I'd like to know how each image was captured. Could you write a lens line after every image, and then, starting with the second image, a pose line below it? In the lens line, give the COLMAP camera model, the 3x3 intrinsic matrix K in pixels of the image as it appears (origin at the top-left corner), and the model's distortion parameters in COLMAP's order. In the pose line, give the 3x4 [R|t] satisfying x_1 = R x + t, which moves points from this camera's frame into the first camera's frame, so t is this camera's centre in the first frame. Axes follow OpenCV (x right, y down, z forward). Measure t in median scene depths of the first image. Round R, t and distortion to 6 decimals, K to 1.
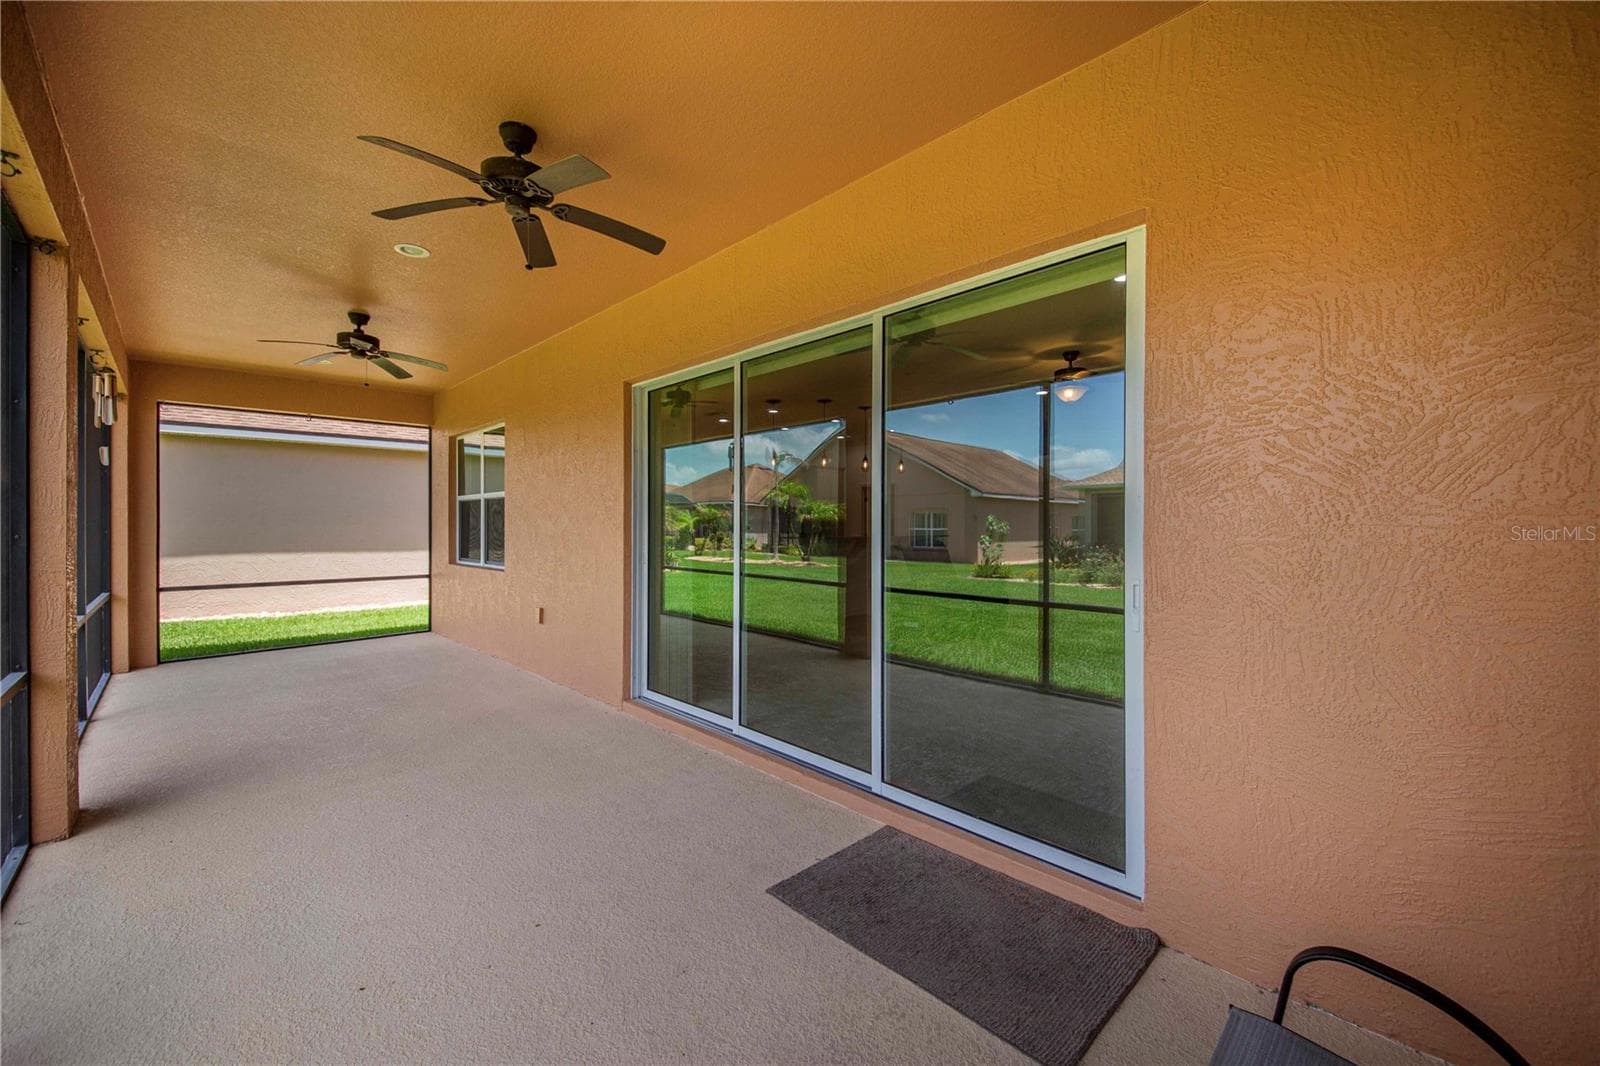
lens RADIAL K [[635.9, 0, 789.2], [0, 635.9, 540.6], [0, 0, 1]] dist [0.028045, -0.018494]
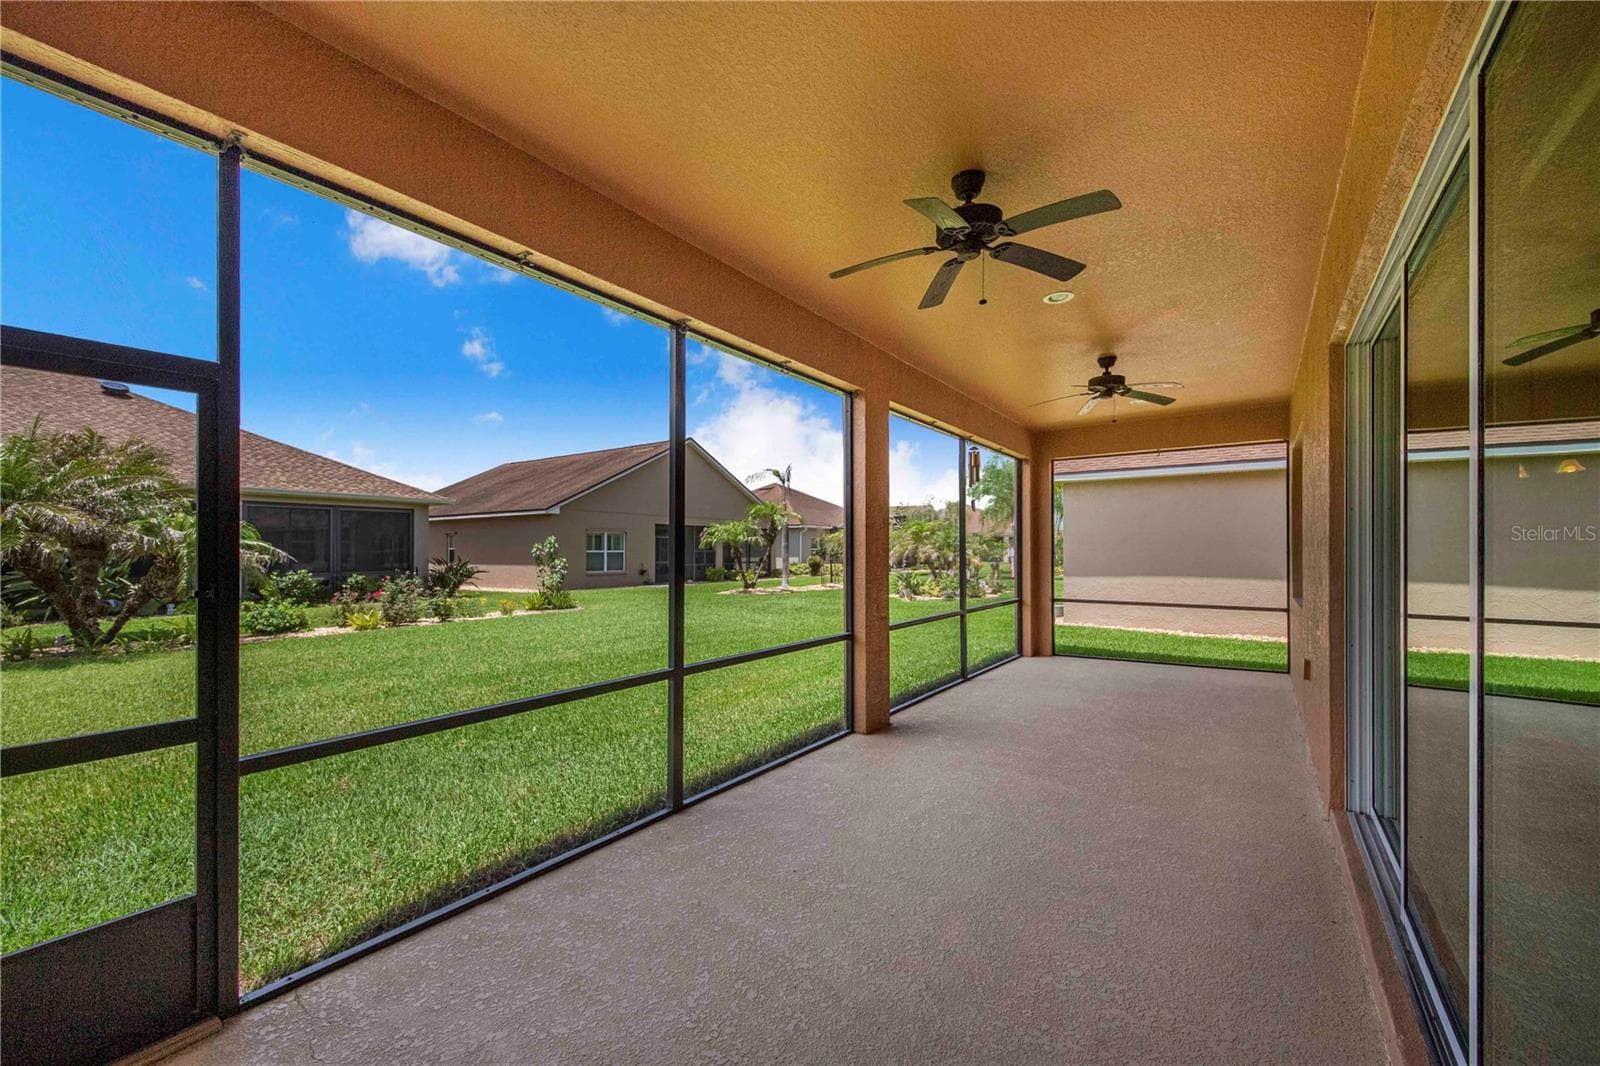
lens RADIAL K [[635.9, 0, 789.2], [0, 635.9, 540.6], [0, 0, 1]] dist [0.028045, -0.018494]
pose [[0.178706, -0.015092, -0.983787, 0.238560], [-0.026666, 0.999441, -0.020176, -0.004526], [0.983541, 0.029840, 0.178203, 0.225477]]
